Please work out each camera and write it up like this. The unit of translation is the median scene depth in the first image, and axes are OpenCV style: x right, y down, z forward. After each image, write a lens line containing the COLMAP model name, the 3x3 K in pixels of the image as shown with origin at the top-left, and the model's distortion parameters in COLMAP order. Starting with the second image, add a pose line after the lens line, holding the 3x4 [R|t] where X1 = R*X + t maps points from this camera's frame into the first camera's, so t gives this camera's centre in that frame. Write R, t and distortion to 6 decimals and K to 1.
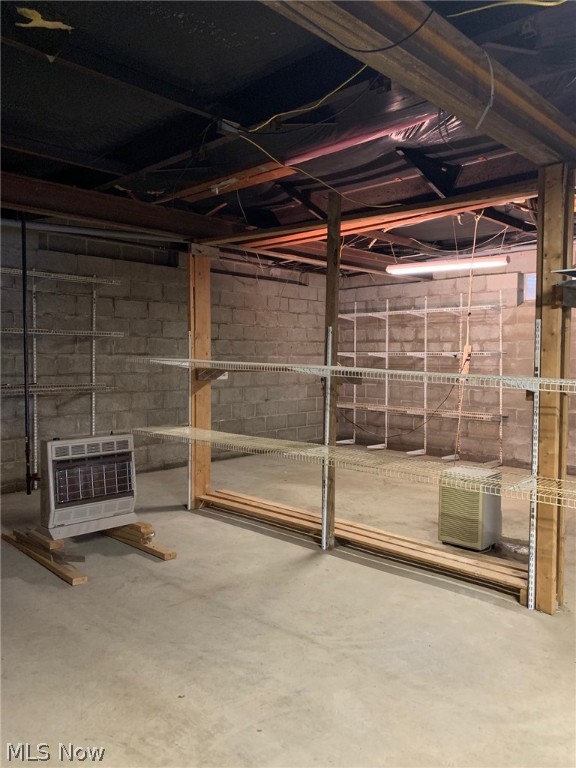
lens RADIAL K [[579.2, 0, 288.0], [0, 579.2, 384.0], [0, 0, 1]] dist [-0.000036, -0.005942]
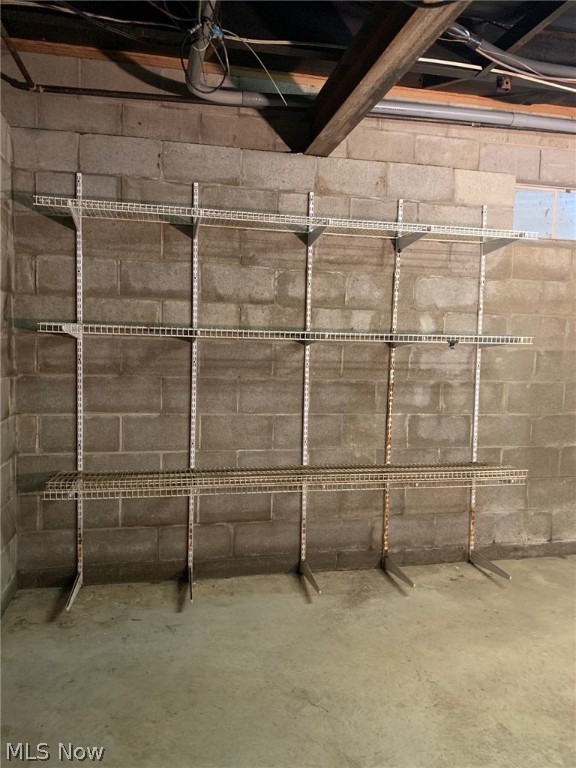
lens RADIAL K [[579.2, 0, 288.0], [0, 579.2, 384.0], [0, 0, 1]] dist [-0.000036, -0.005942]
pose [[0.536360, -0.059809, 0.841867, -0.120570], [0.017692, 0.998064, 0.059633, -0.042073], [-0.843804, -0.017091, 0.536379, 0.797222]]
